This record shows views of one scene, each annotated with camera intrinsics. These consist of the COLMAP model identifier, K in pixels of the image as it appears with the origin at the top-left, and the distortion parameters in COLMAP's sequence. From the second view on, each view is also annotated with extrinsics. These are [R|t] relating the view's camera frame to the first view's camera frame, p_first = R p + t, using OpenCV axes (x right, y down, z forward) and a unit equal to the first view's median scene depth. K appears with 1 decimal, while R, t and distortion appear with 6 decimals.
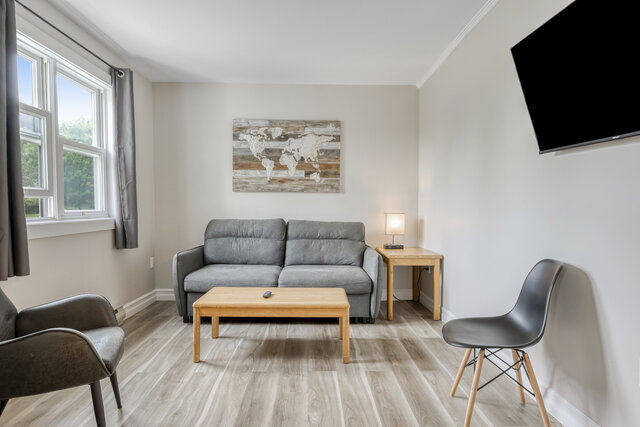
lens RADIAL K [[369.6, 0, 320.0], [0, 369.6, 213.5], [0, 0, 1]] dist [0.001686, -0.000160]
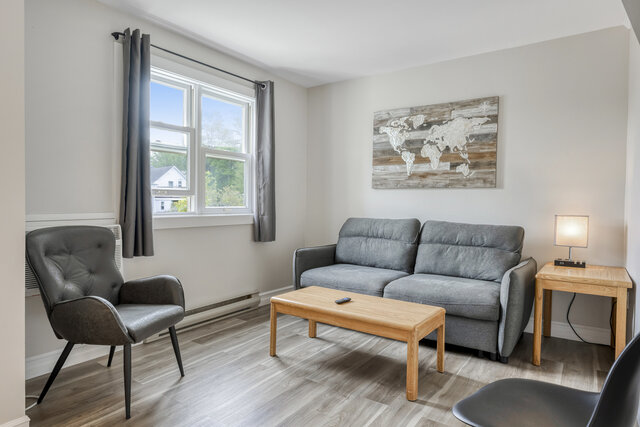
lens RADIAL K [[389.7, 0, 319.8], [0, 389.7, 207.1], [0, 0, 1]] dist [-0.002621, -0.000381]
pose [[0.809173, 0.009199, -0.587498, 0.259924], [-0.017214, 0.999819, -0.008053, -0.002666], [0.587318, 0.016629, 0.809186, 0.125485]]
